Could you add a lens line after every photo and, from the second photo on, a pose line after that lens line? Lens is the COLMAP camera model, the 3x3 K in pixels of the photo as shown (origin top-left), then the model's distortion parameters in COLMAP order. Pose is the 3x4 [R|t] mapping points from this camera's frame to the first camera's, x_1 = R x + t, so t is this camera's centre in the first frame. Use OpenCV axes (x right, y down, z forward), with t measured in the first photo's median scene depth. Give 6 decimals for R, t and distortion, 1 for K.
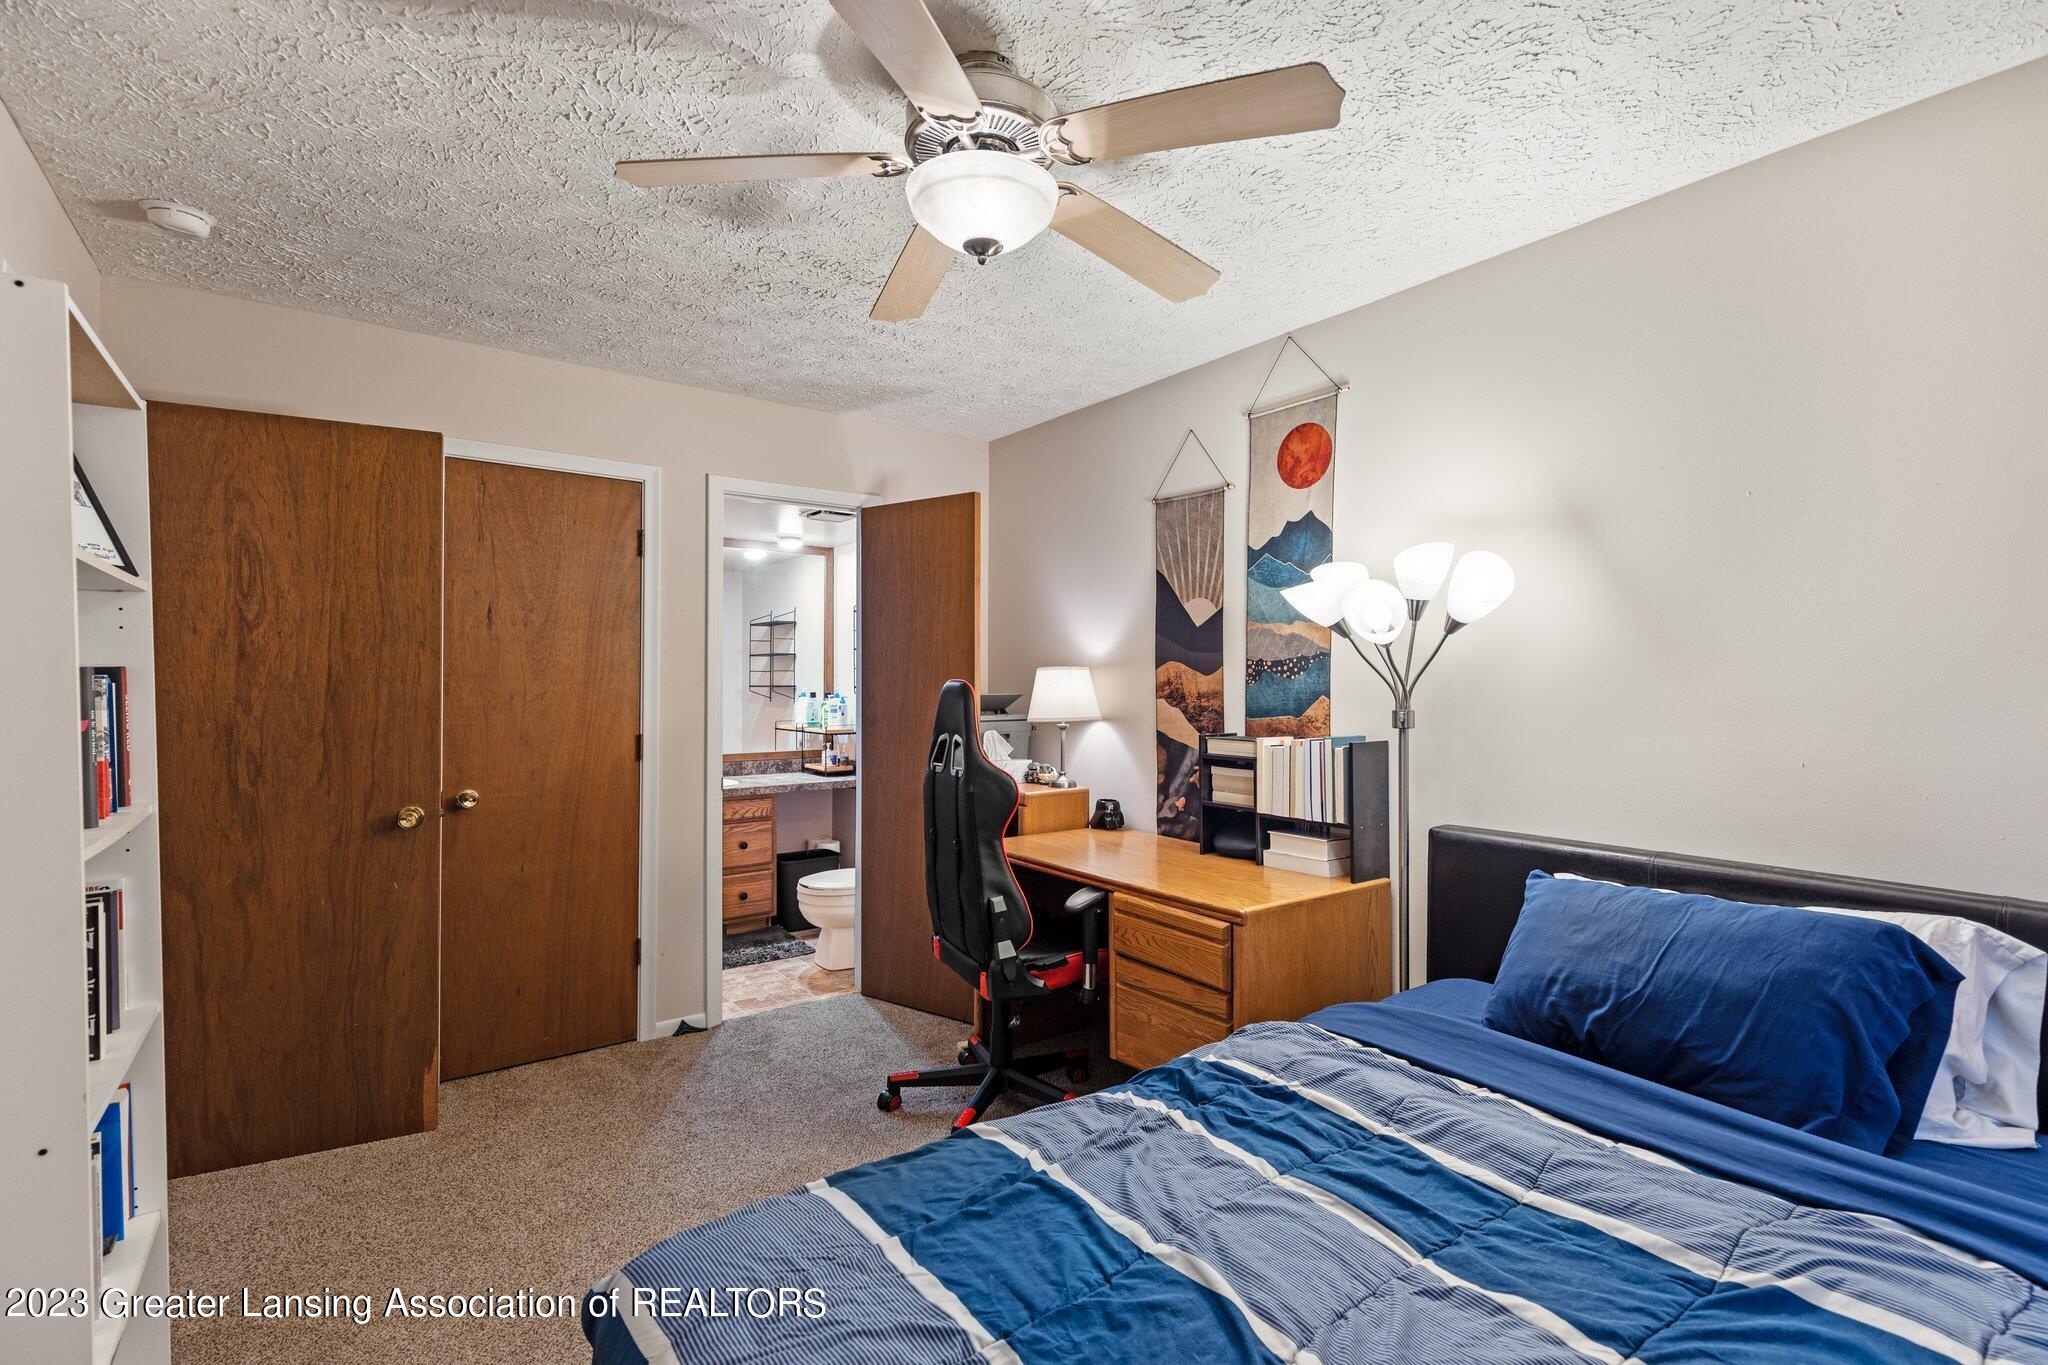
lens RADIAL K [[943.2, 0, 1037.0], [0, 943.2, 691.5], [0, 0, 1]] dist [0.005415, -0.000170]
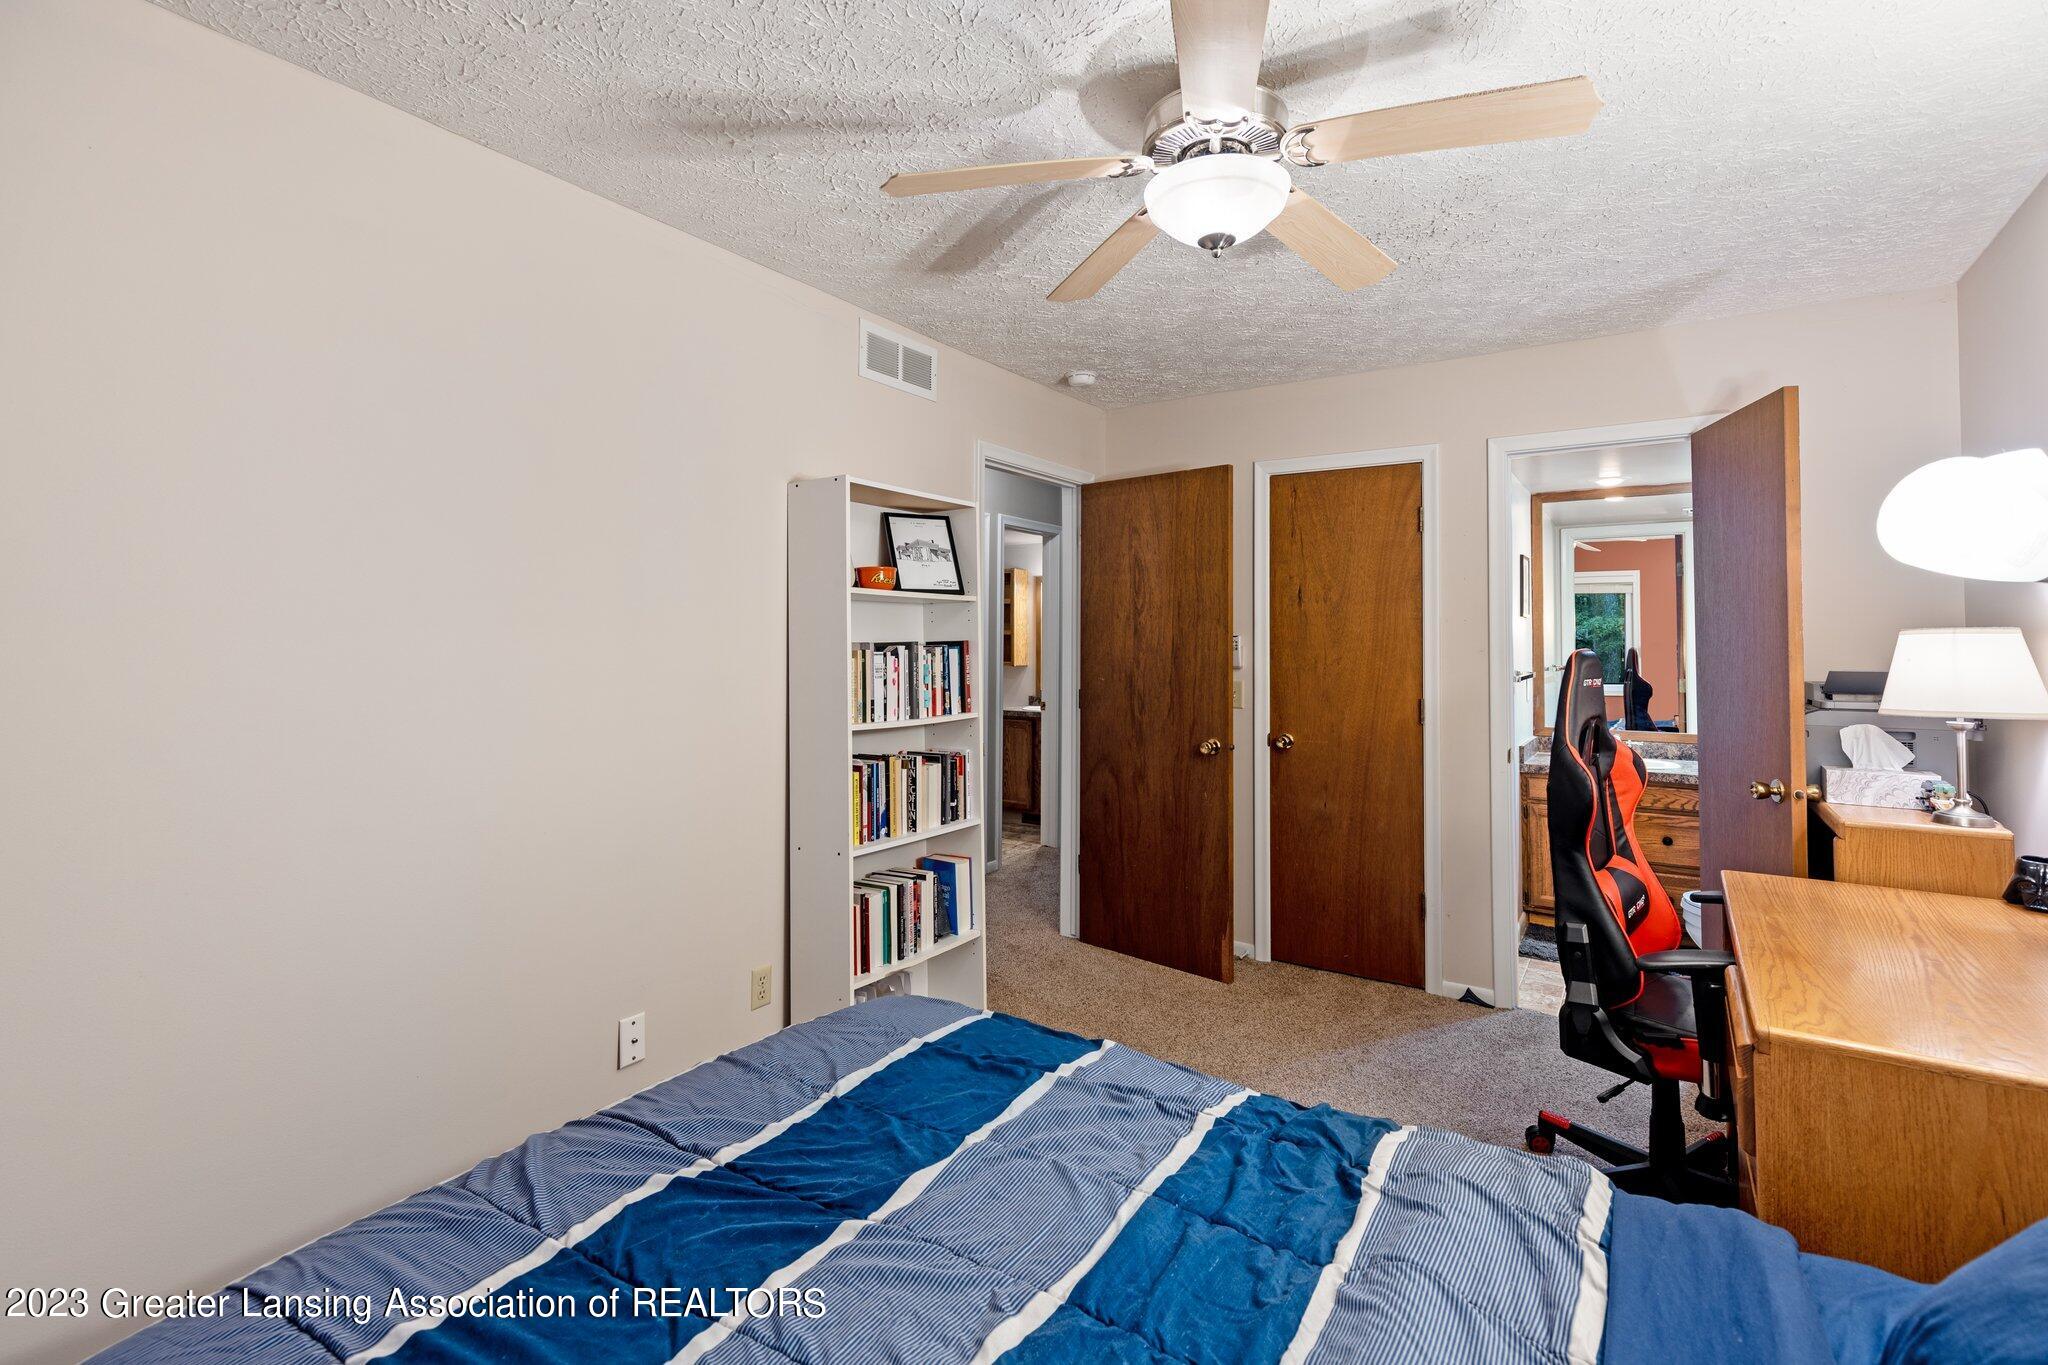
lens RADIAL K [[943.2, 0, 1021.1], [0, 943.2, 626.2], [0, 0, 1]] dist [0.005415, -0.000170]
pose [[0.328850, -0.016210, -0.944243, 0.528981], [-0.012433, 0.999692, -0.021492, -0.009508], [0.944300, 0.018807, 0.328547, 0.273948]]
